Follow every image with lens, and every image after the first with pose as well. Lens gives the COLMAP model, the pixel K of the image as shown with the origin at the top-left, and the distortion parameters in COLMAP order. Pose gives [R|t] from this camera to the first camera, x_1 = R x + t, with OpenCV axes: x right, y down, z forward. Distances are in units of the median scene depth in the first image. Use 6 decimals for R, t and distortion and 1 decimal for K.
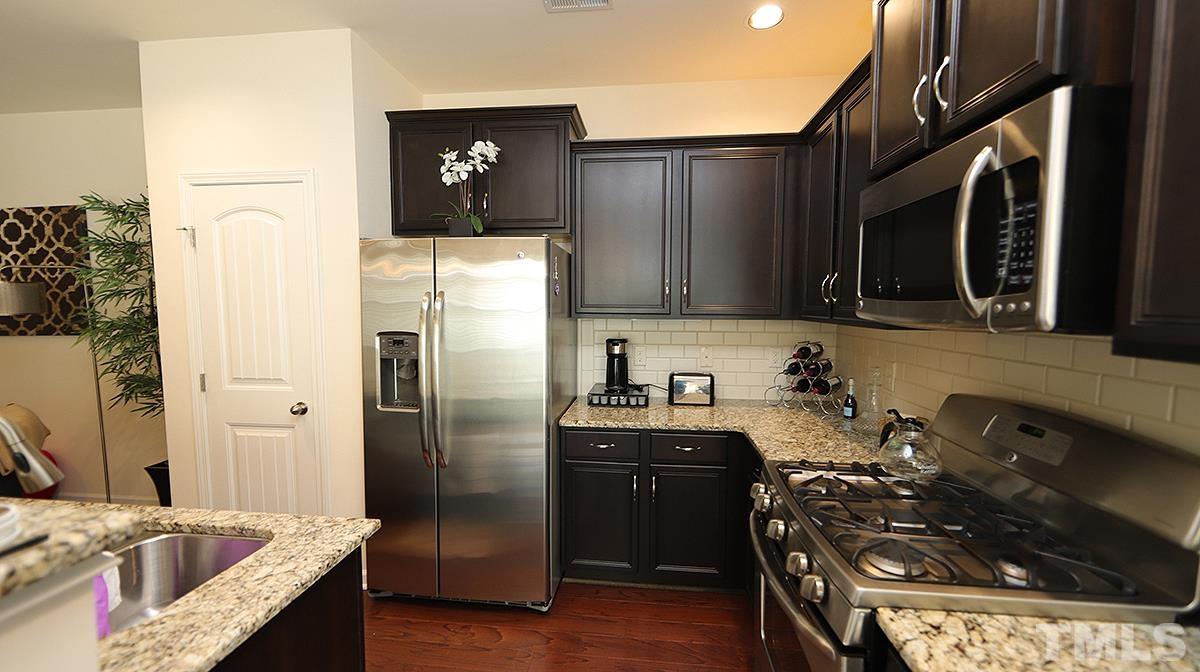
lens RADIAL K [[467.7, 0, 598.1], [0, 467.7, 335.5], [0, 0, 1]] dist [0.001751, 0.000092]
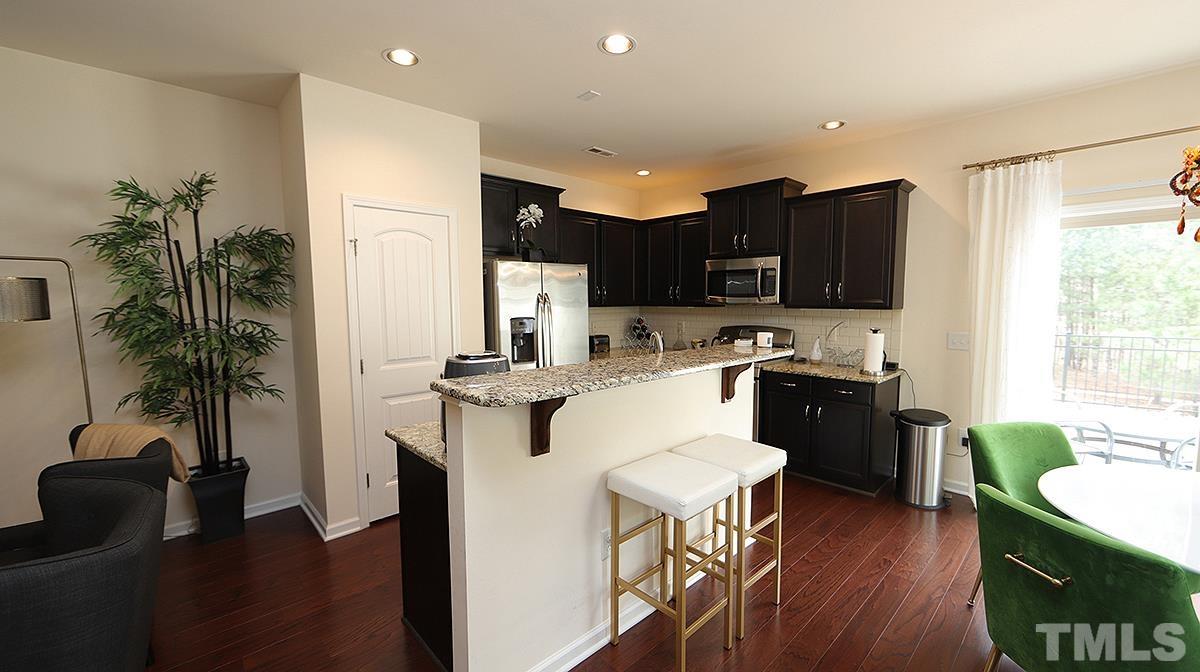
lens RADIAL K [[467.7, 0, 605.0], [0, 467.7, 340.3], [0, 0, 1]] dist [0.001751, 0.000092]
pose [[0.645739, -0.075138, 0.759853, -1.017102], [0.057580, 0.997105, 0.049666, 0.005369], [-0.761384, 0.011681, 0.648195, -0.212019]]
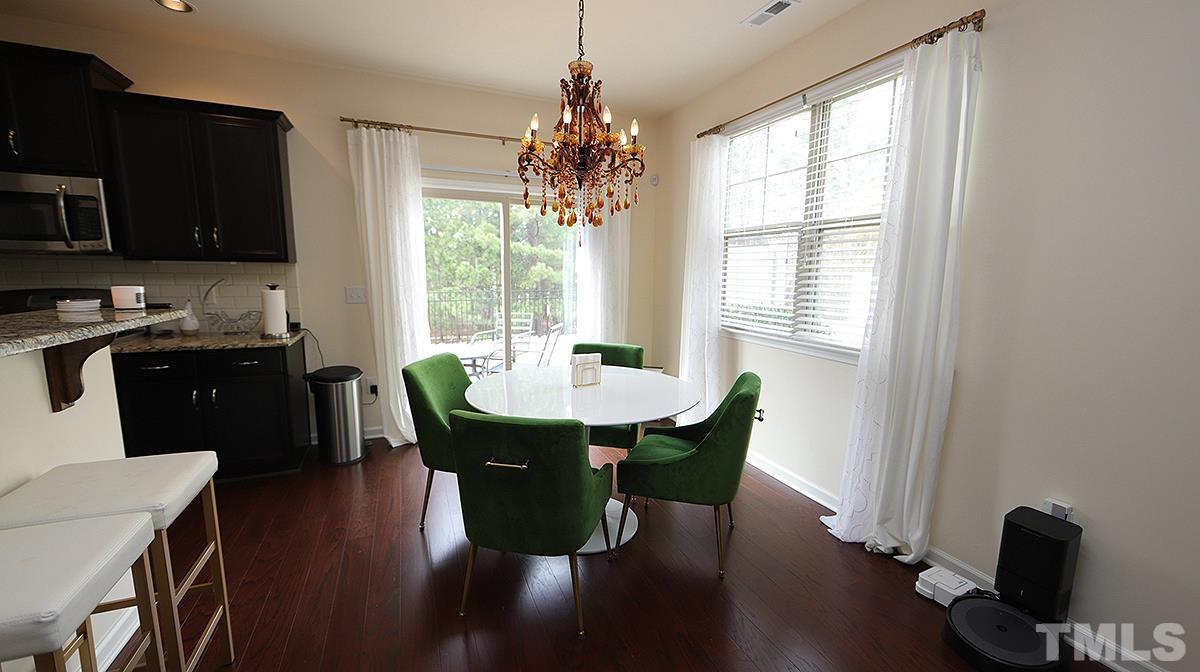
lens RADIAL K [[467.7, 0, 598.5], [0, 467.7, 340.3], [0, 0, 1]] dist [0.001751, 0.000092]
pose [[-0.487595, -0.139042, 0.861927, -0.923928], [0.043177, 0.982189, 0.182867, 0.035039], [-0.872002, 0.126380, -0.472907, -0.097208]]
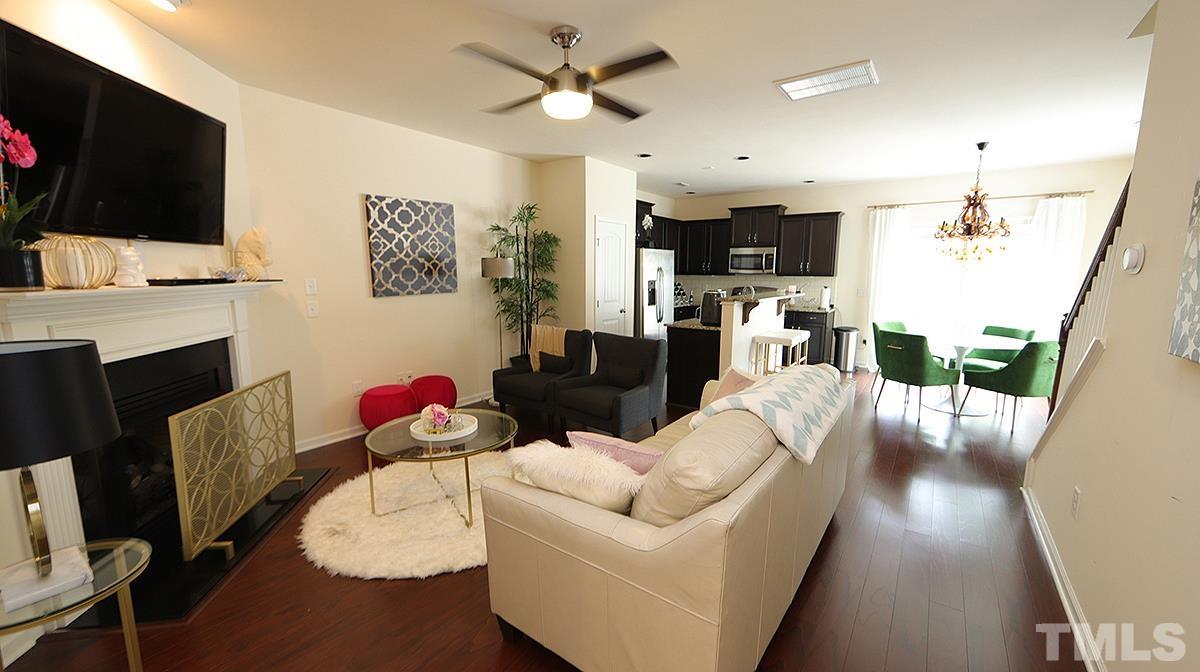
lens RADIAL K [[467.7, 0, 606.0], [0, 467.7, 343.3], [0, 0, 1]] dist [0.001751, 0.000092]
pose [[0.483521, -0.136683, 0.864595, -2.185074], [0.057248, 0.990557, 0.124580, 0.002625], [-0.873459, -0.010740, 0.486780, -0.153271]]
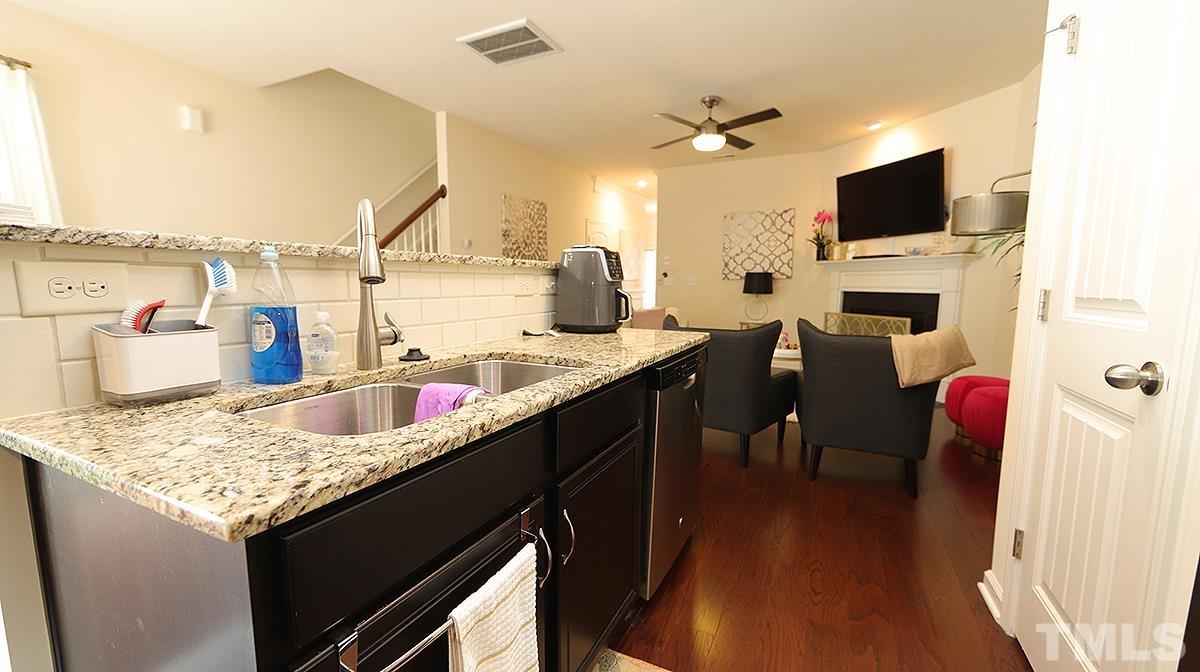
lens RADIAL K [[467.7, 0, 603.8], [0, 467.7, 338.1], [0, 0, 1]] dist [0.001751, 0.000092]
pose [[-0.335736, 0.105221, -0.936061, -0.092639], [-0.065806, 0.988693, 0.134740, 0.072975], [0.939655, 0.106836, -0.325016, 0.508936]]
